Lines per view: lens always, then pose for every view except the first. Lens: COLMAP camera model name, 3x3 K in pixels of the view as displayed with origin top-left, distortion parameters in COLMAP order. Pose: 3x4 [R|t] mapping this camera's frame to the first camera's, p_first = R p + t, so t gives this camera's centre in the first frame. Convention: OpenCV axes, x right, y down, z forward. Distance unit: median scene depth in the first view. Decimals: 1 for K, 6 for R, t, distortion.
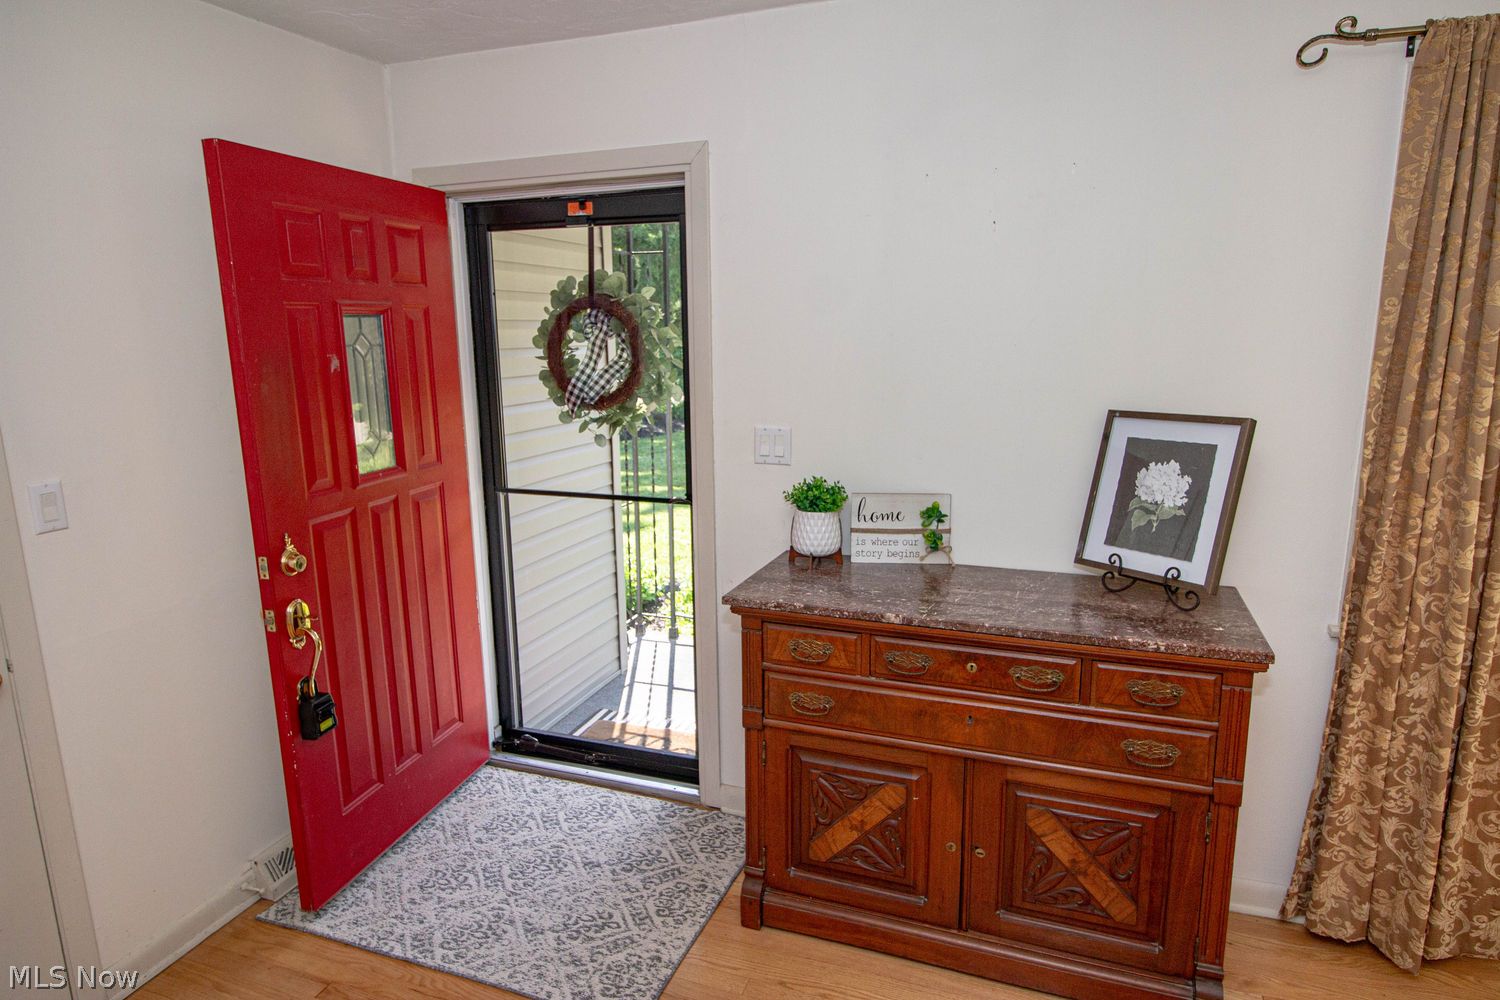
lens RADIAL K [[843.5, 0, 746.7], [0, 843.5, 499.5], [0, 0, 1]] dist [-0.010870, -0.001496]
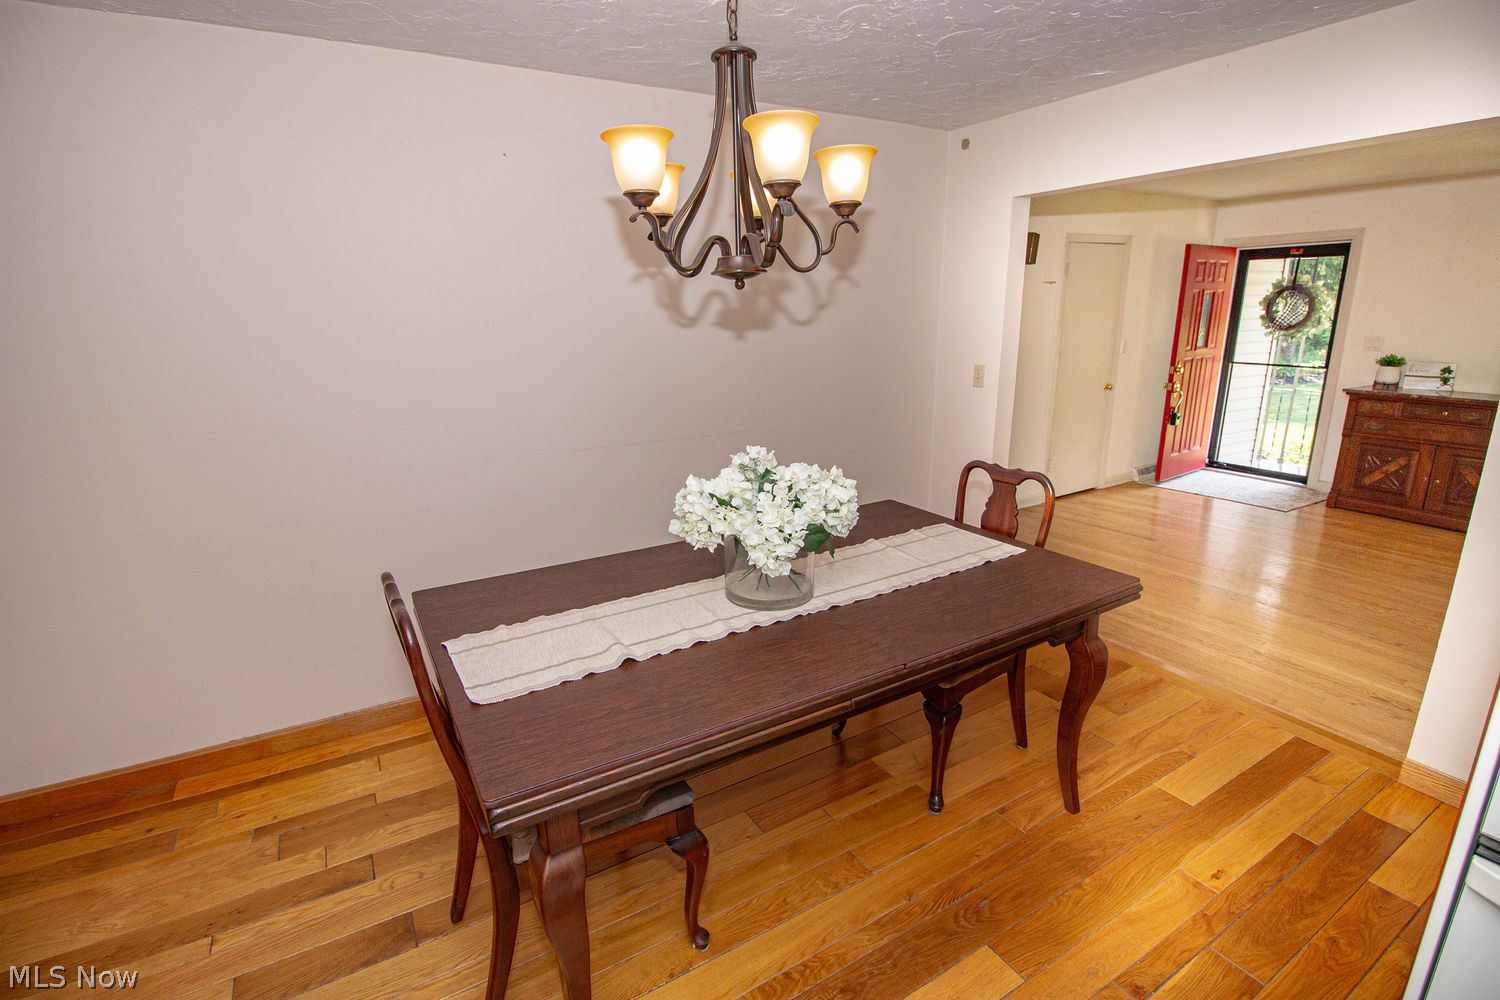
lens RADIAL K [[705.1, 0, 745.7], [0, 705.1, 496.0], [0, 0, 1]] dist [-0.012917, -0.003806]
pose [[0.771472, 0.165059, -0.614481, -0.073252], [-0.118779, 0.986149, 0.115769, 0.410967], [0.625078, -0.016325, 0.780391, -2.043855]]
